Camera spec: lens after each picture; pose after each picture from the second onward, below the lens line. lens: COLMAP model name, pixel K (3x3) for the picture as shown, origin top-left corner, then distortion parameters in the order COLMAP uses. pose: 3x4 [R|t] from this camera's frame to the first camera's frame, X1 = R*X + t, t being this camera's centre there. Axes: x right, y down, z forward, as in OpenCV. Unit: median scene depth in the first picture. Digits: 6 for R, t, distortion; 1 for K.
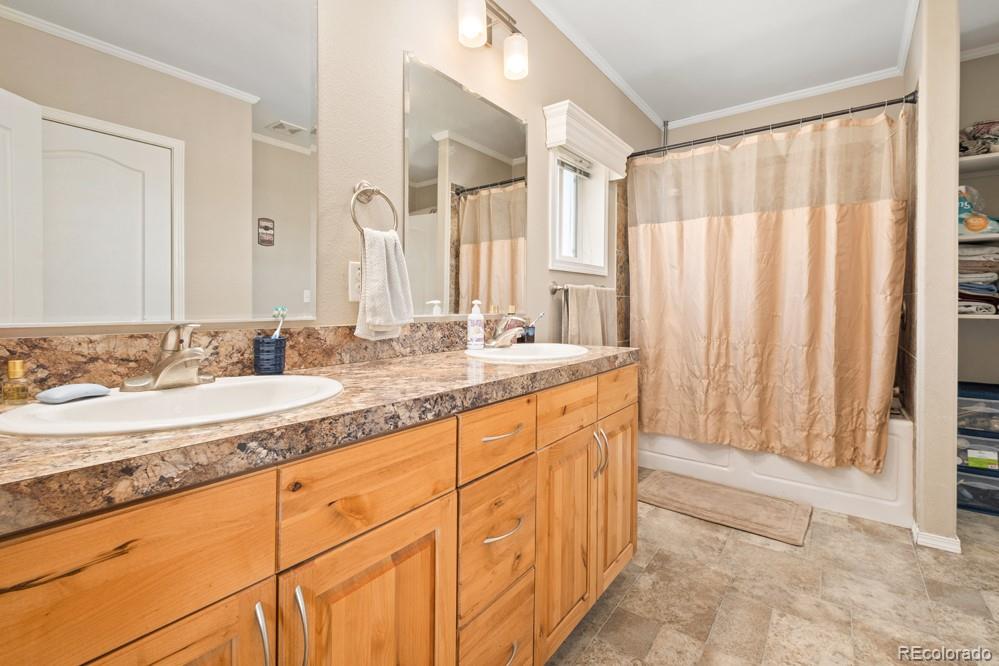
lens RADIAL K [[440.6, 0, 496.8], [0, 440.6, 307.4], [0, 0, 1]] dist [0.000524, -0.000128]
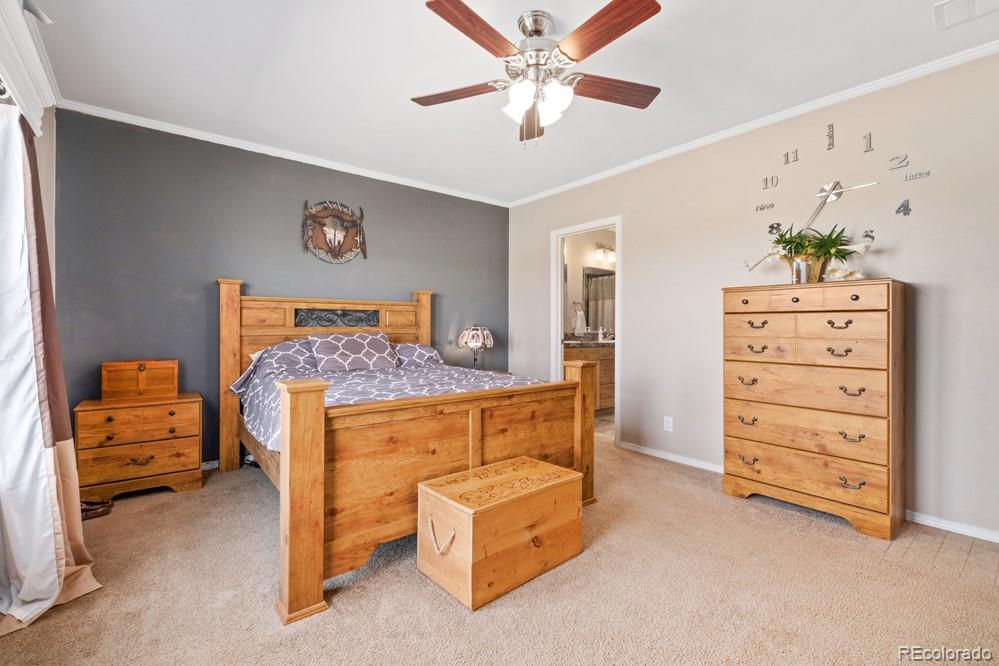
lens RADIAL K [[440.6, 0, 500.4], [0, 440.6, 331.1], [0, 0, 1]] dist [0.000524, -0.000128]
pose [[0.973018, 0.000391, -0.230728, -0.006951], [-0.000864, 0.999998, -0.001949, 0.012301], [0.230727, 0.002096, 0.973016, -1.291261]]
